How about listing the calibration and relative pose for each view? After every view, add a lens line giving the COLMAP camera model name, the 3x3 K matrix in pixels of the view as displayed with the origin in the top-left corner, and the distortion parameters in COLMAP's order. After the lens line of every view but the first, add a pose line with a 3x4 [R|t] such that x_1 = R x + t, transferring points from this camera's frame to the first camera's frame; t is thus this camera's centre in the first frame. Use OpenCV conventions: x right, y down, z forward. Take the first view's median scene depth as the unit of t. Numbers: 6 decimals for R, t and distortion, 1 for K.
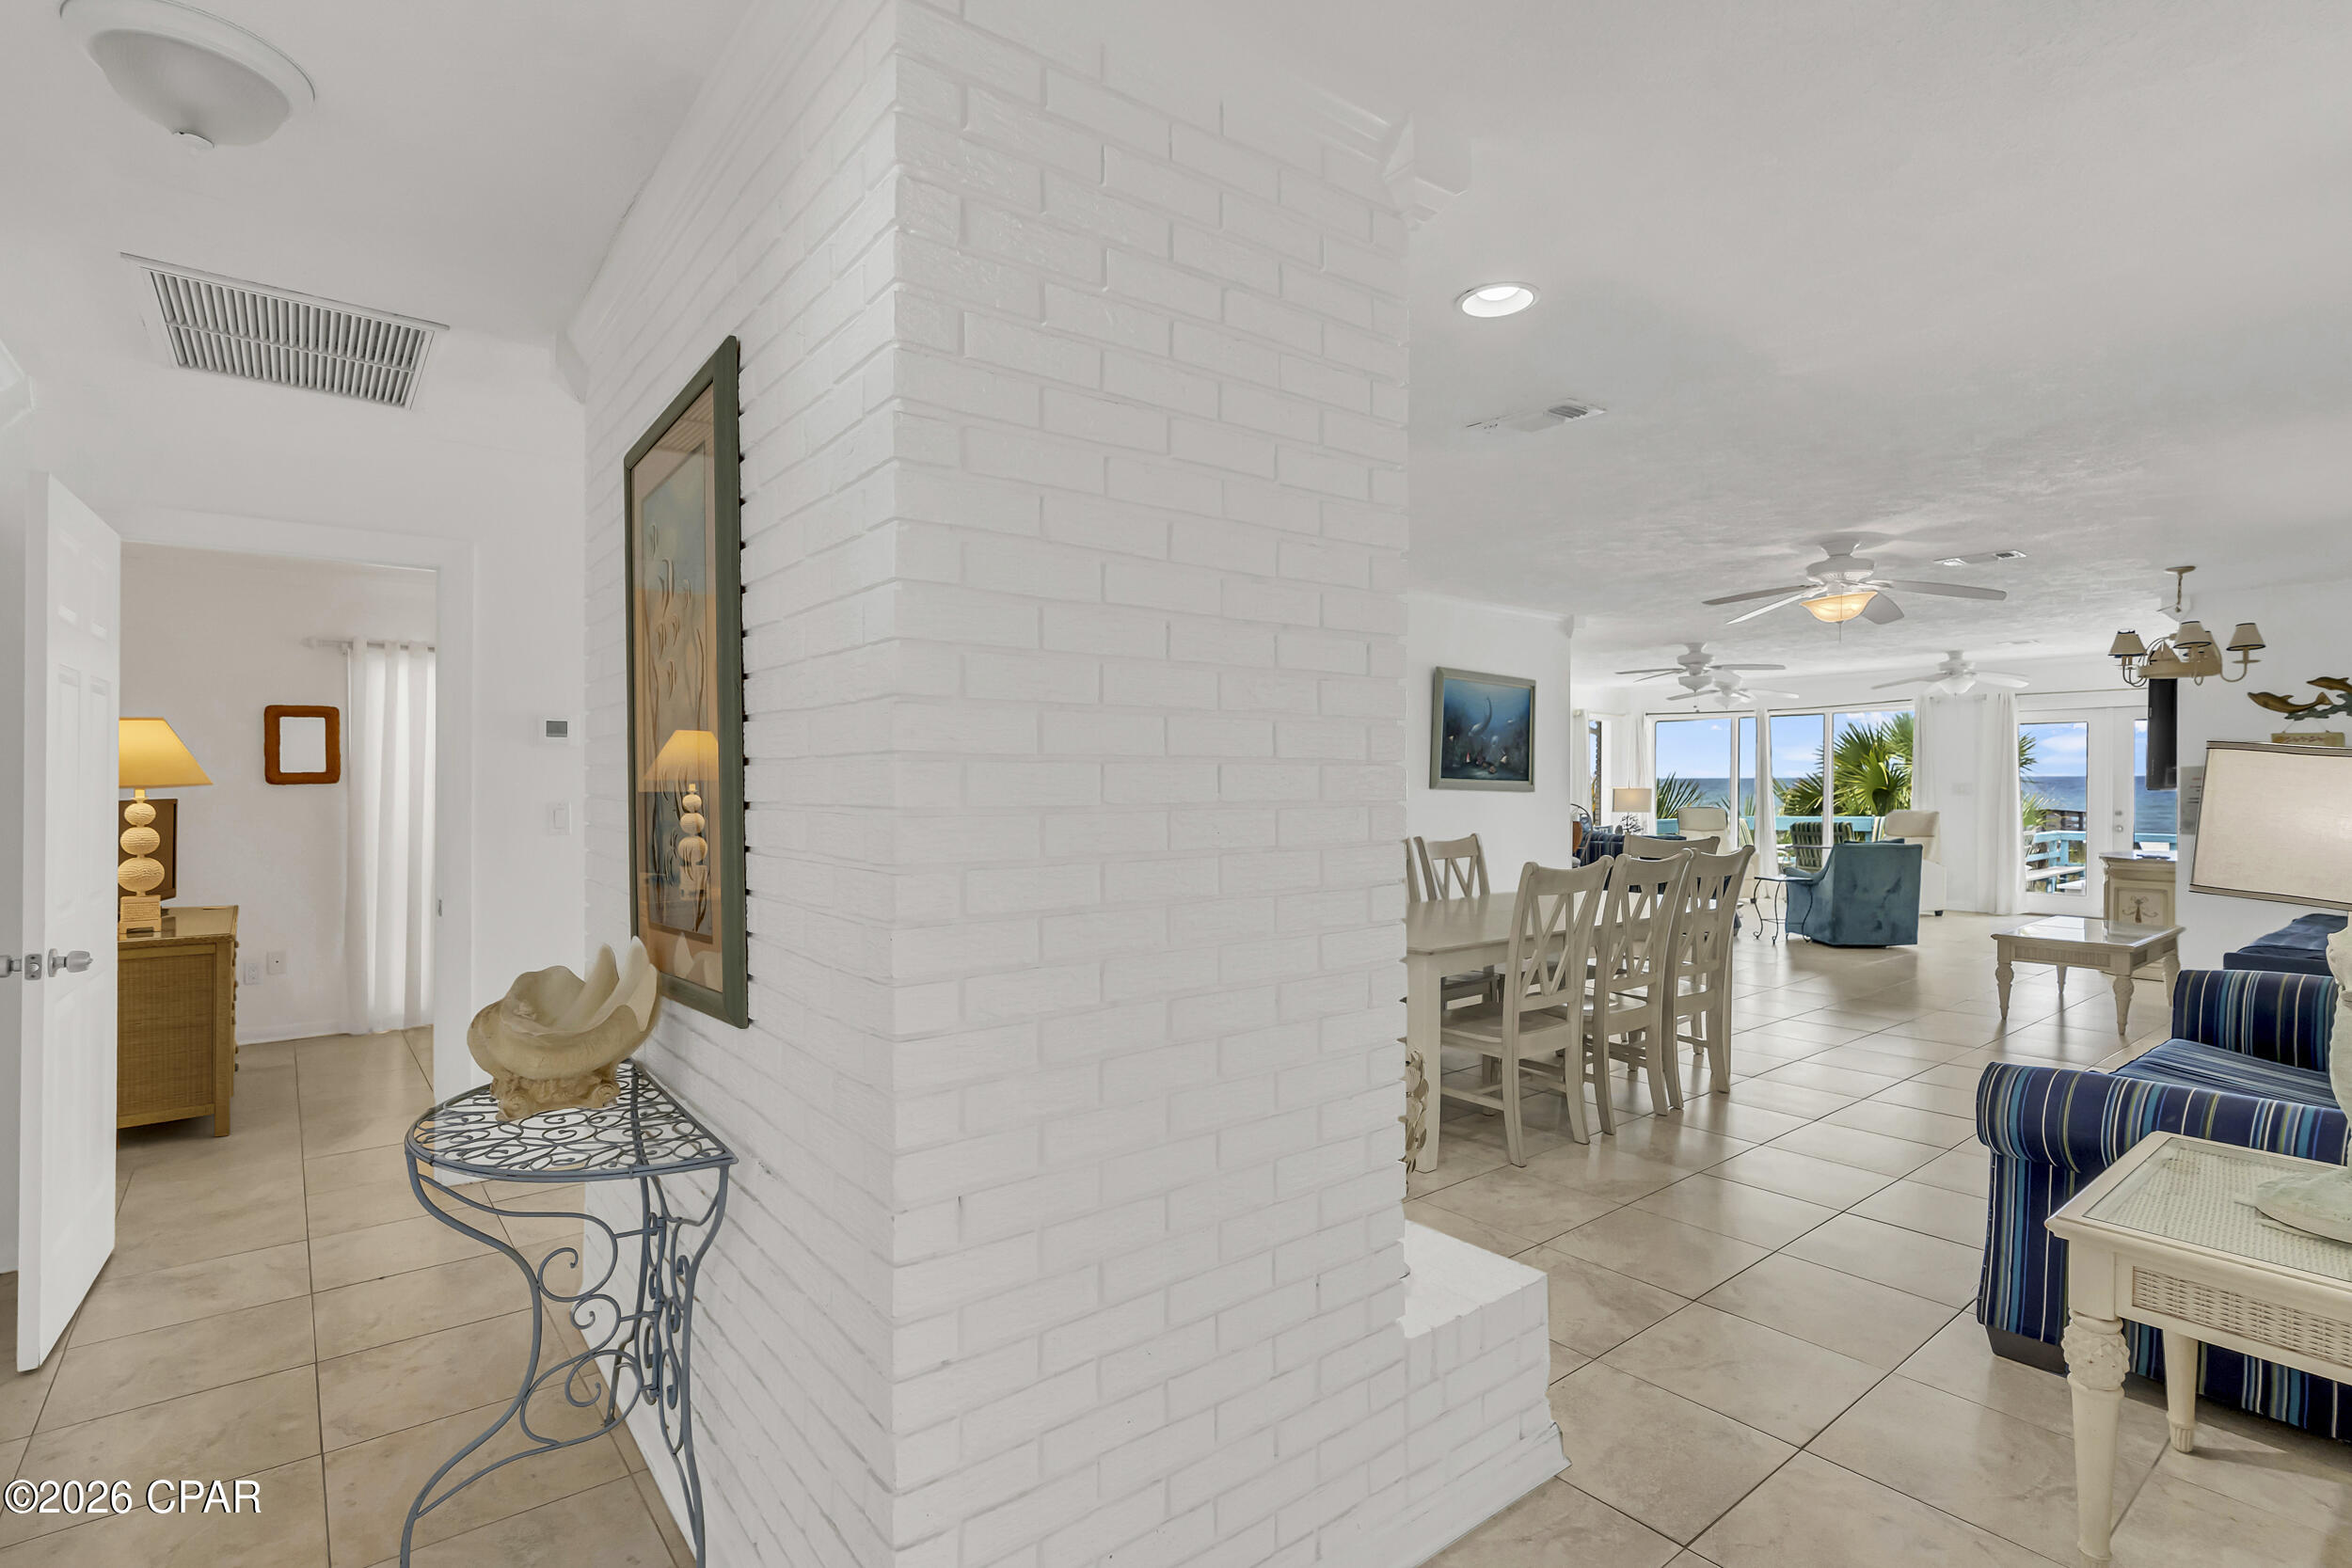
lens RADIAL K [[1103.6, 0, 1217.3], [0, 1103.6, 788.0], [0, 0, 1]] dist [0.000201, 0.000017]
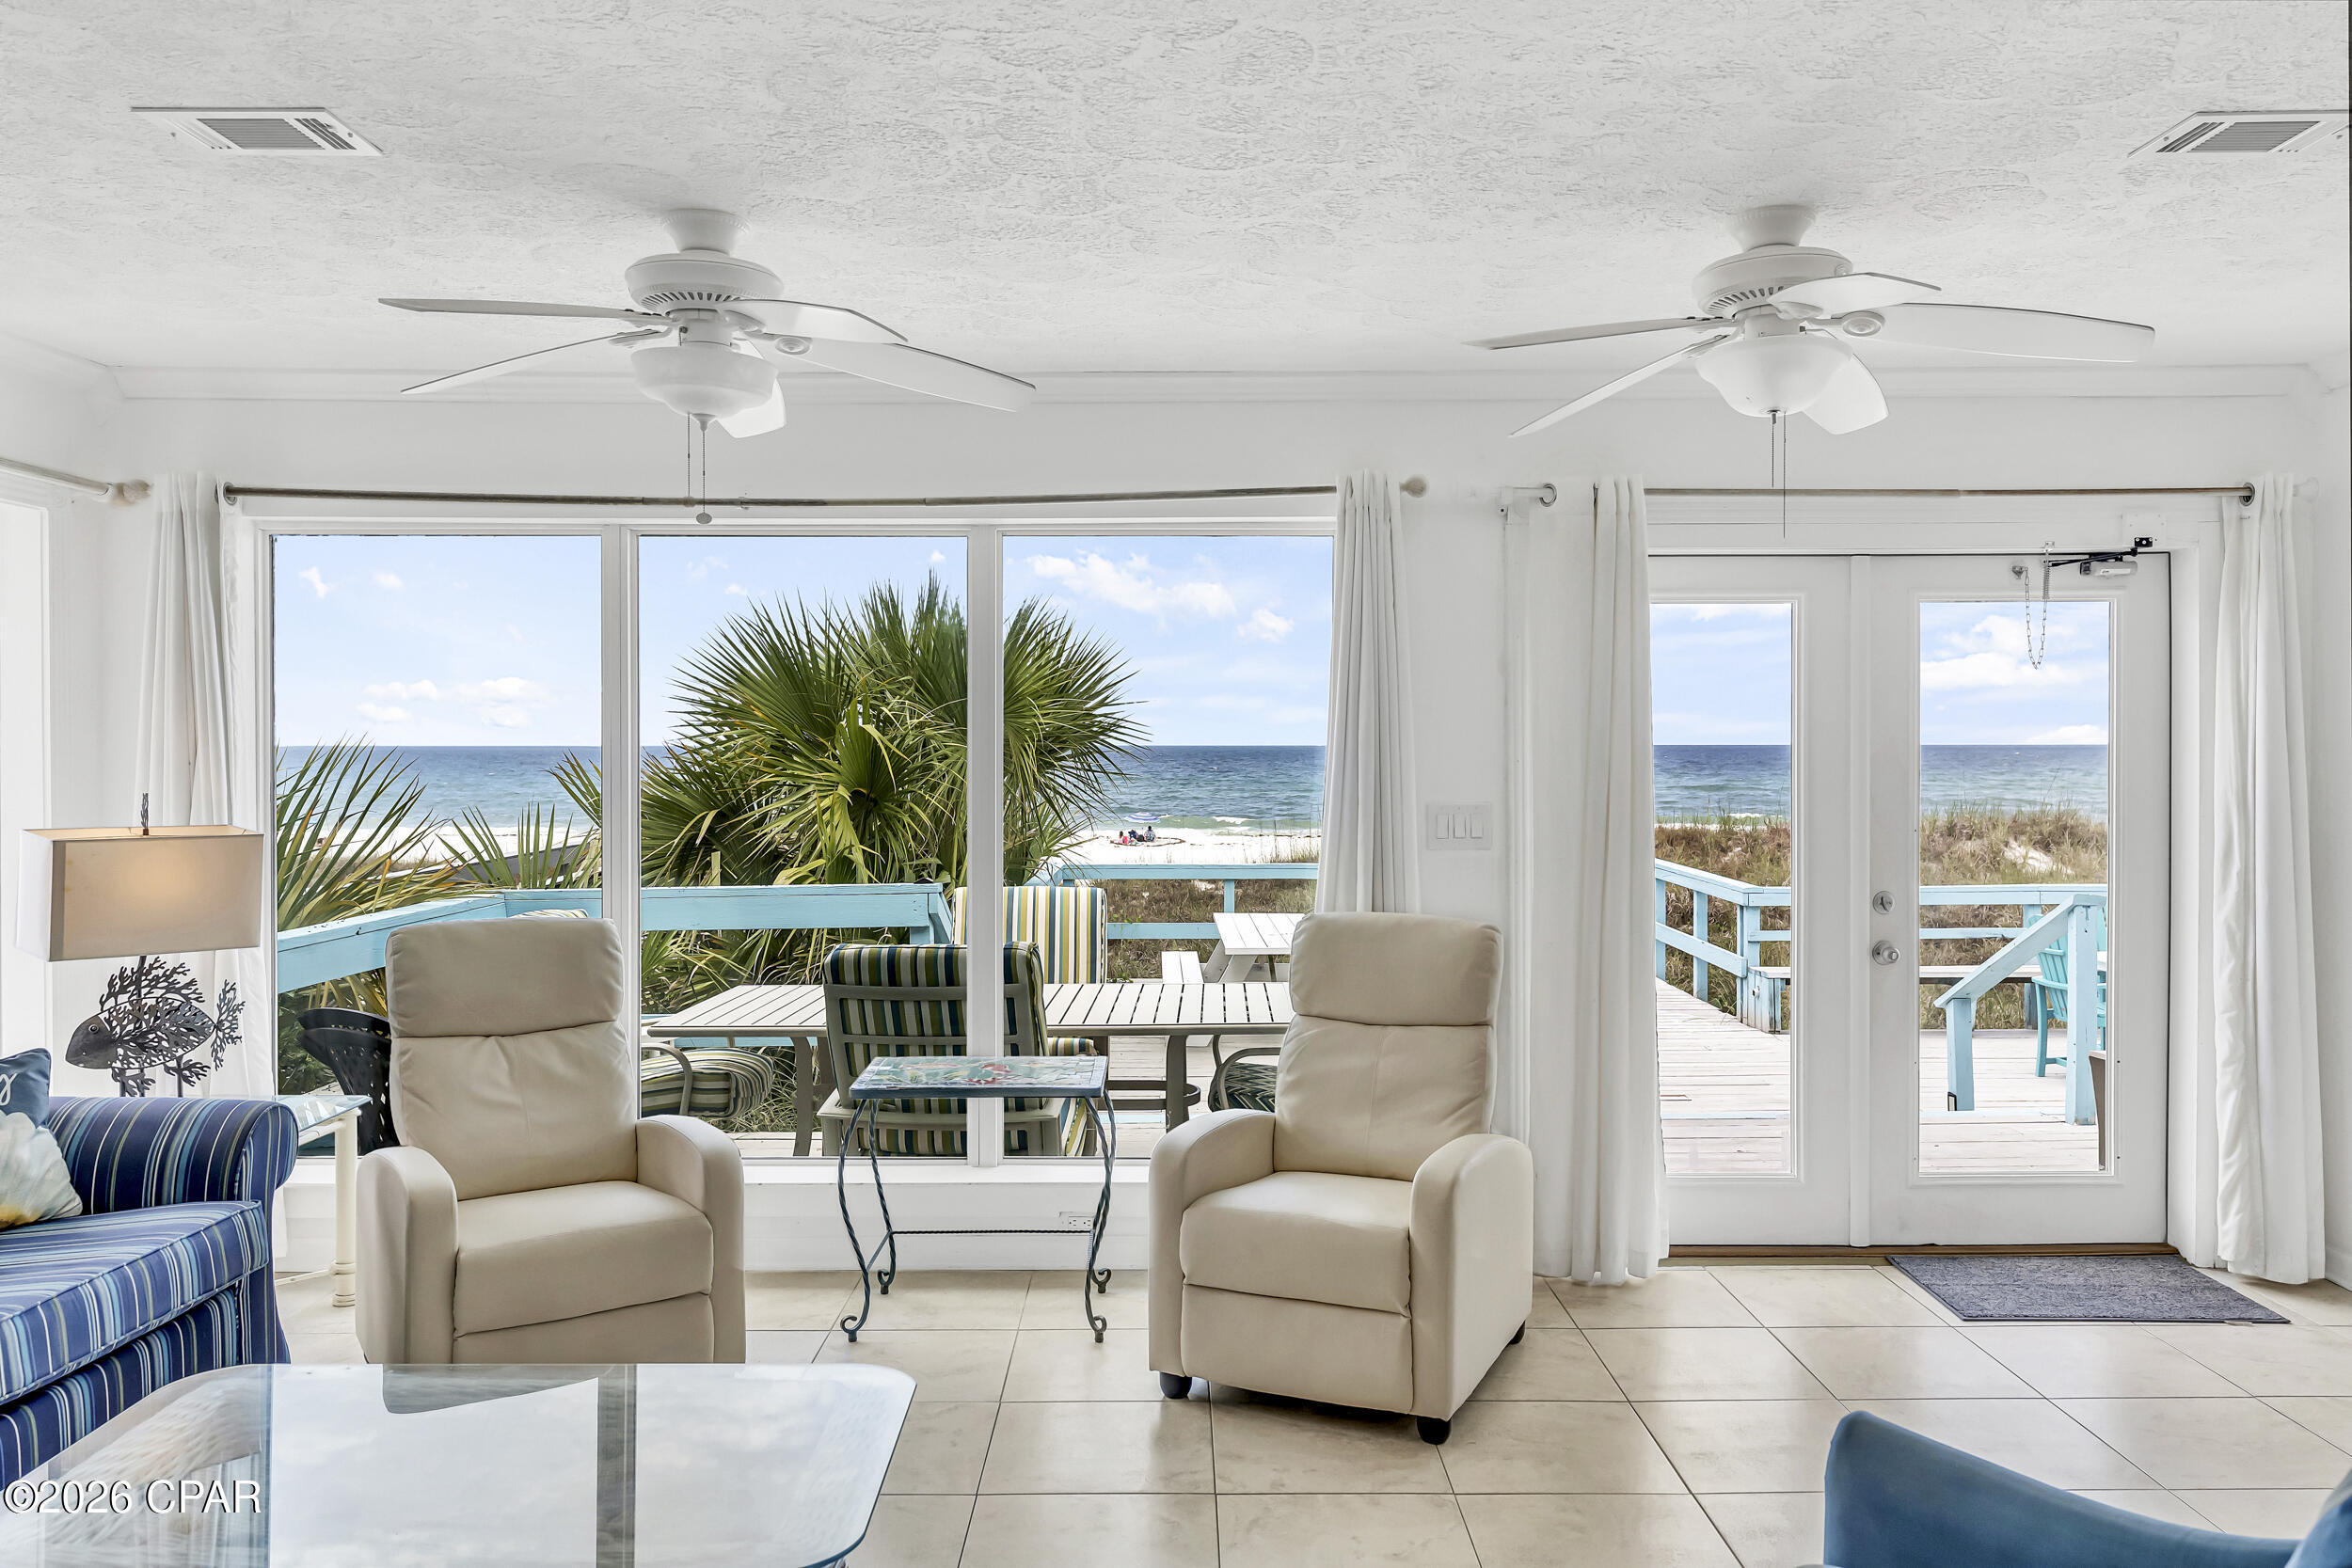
lens RADIAL K [[1752.6, 0, 1176.0], [0, 1752.6, 784.0], [0, 0, 1]] dist [0.000139, 0.001982]
pose [[0.635530, -0.012353, 0.771977, 0.454061], [0.001956, 0.999895, 0.014389, -0.024187], [-0.772074, -0.007635, 0.635487, 1.202046]]
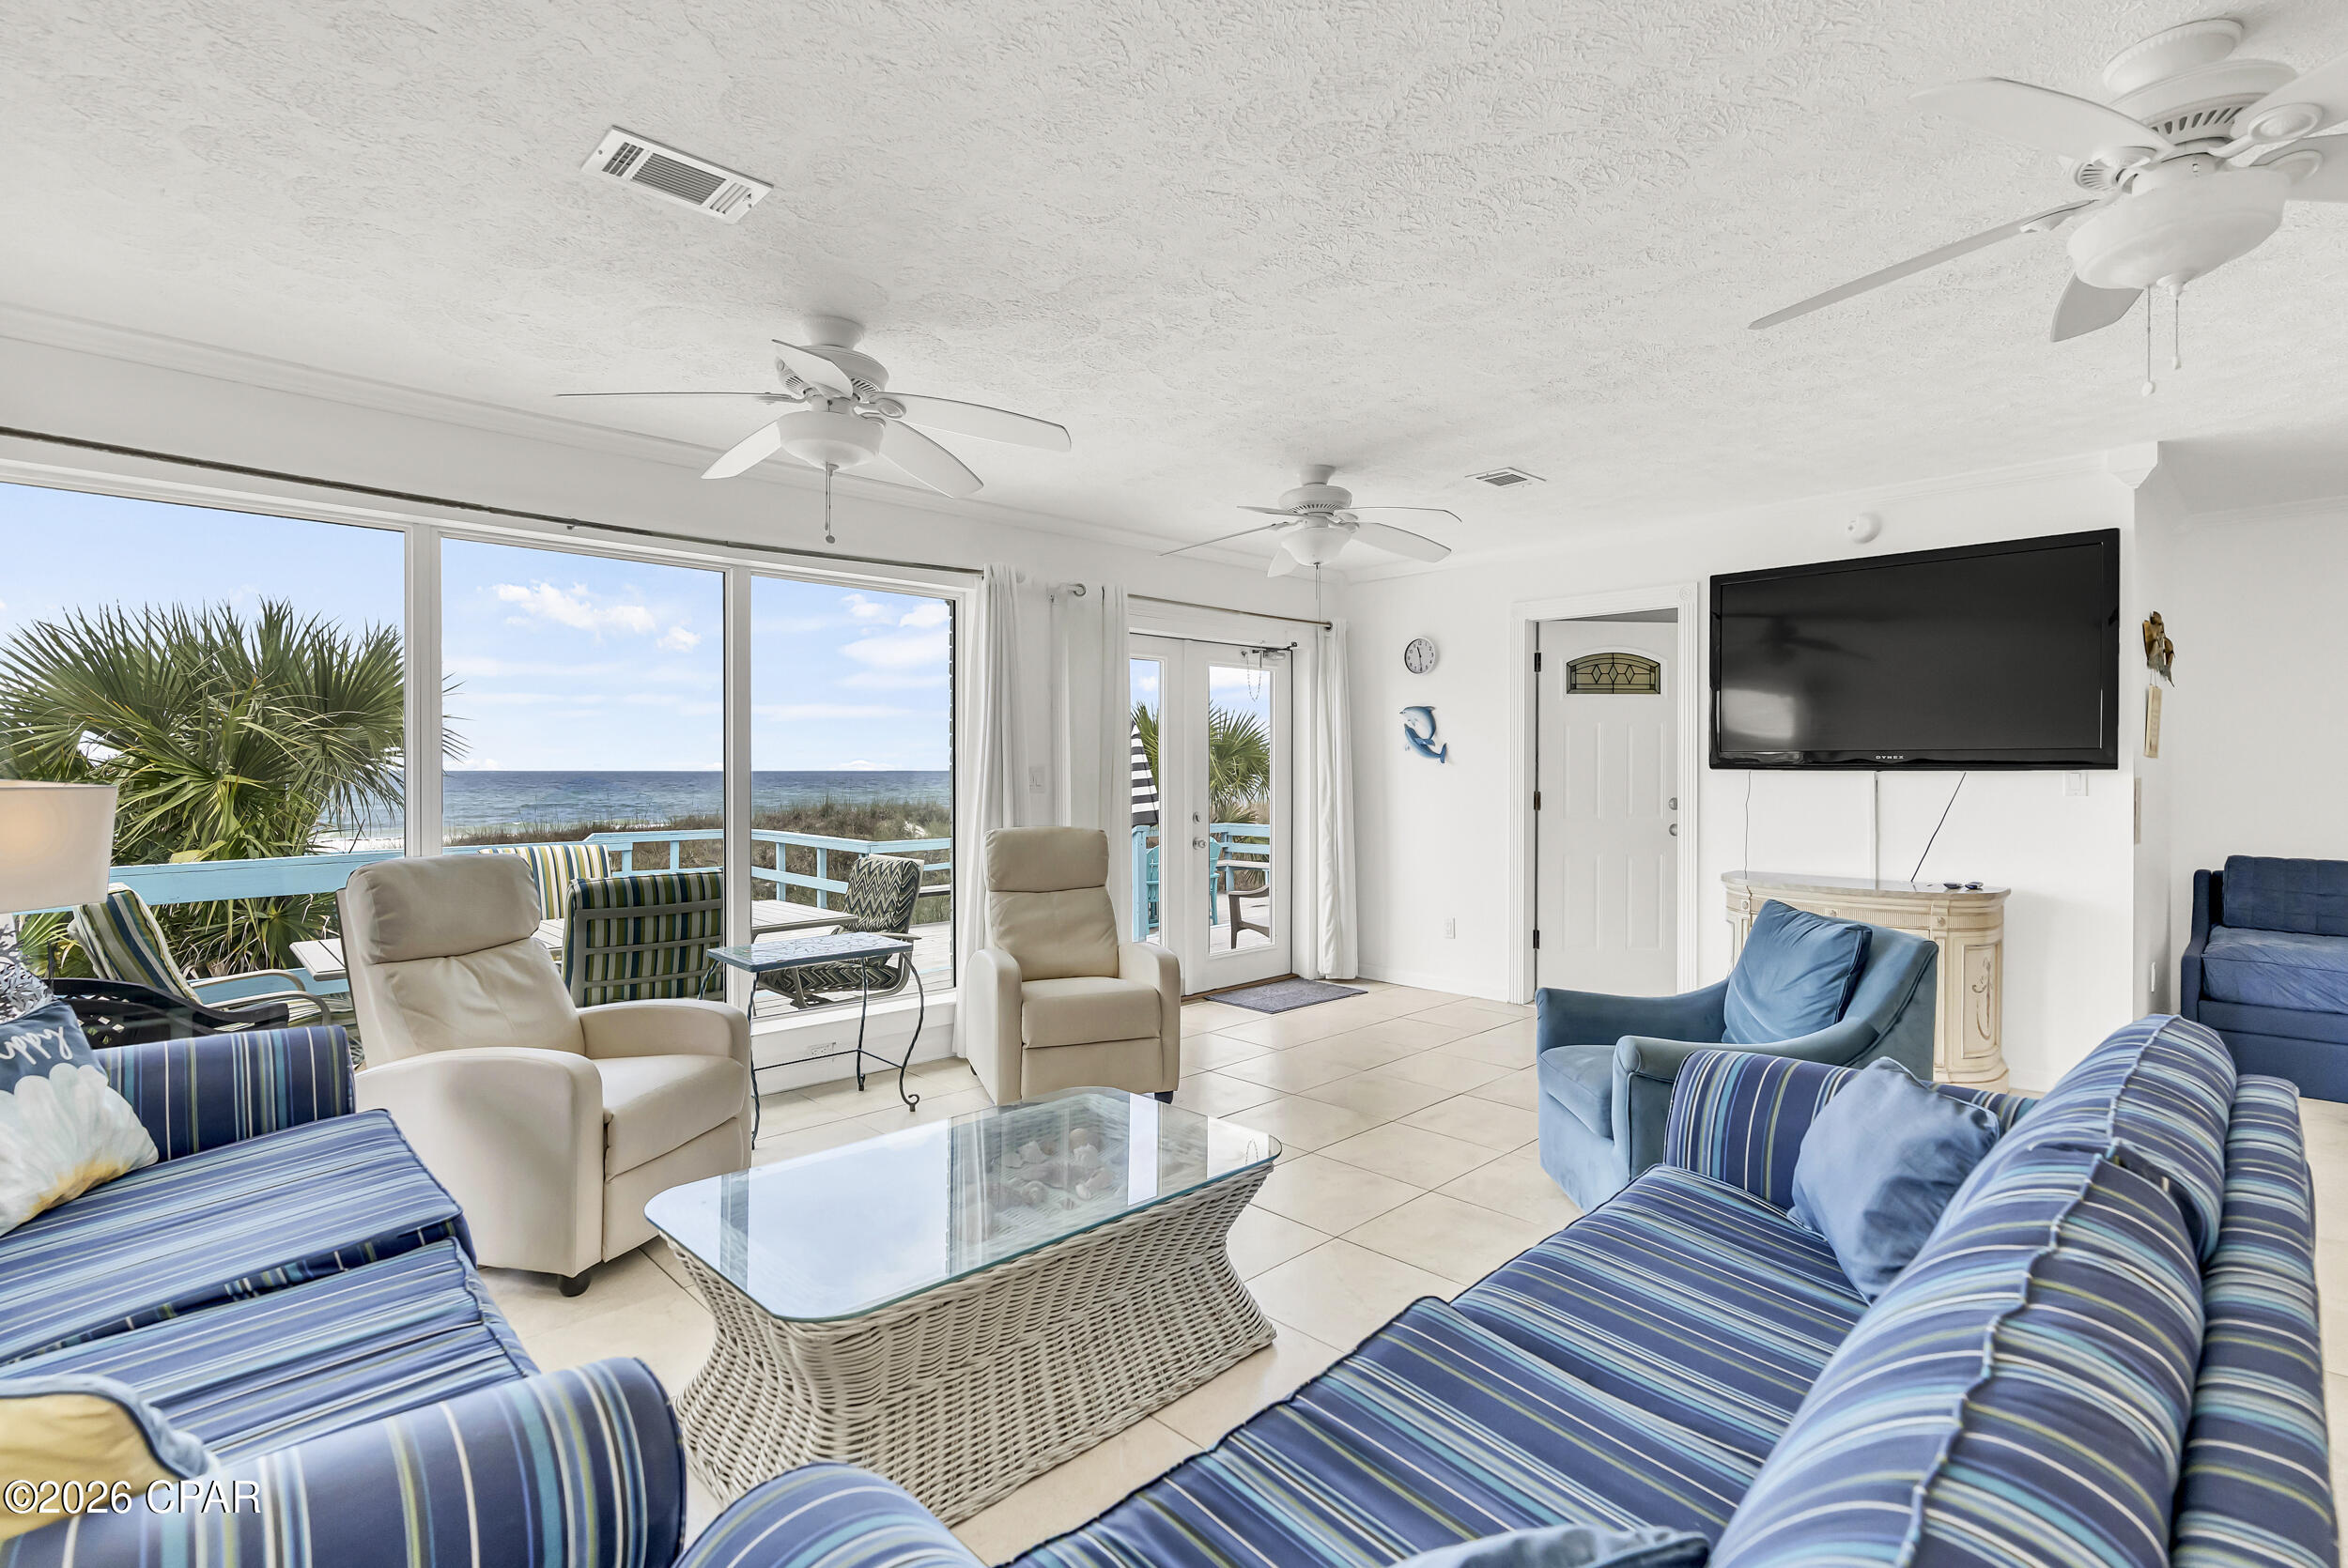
lens RADIAL K [[1101.7, 0, 1215.2], [0, 1101.7, 788.0], [0, 0, 1]] dist [0.000201, 0.000017]
pose [[-0.089998, -0.011911, 0.995871, 0.312991], [0.007388, 0.999893, 0.012627, -0.000303], [-0.995915, 0.008494, -0.089900, 1.491231]]
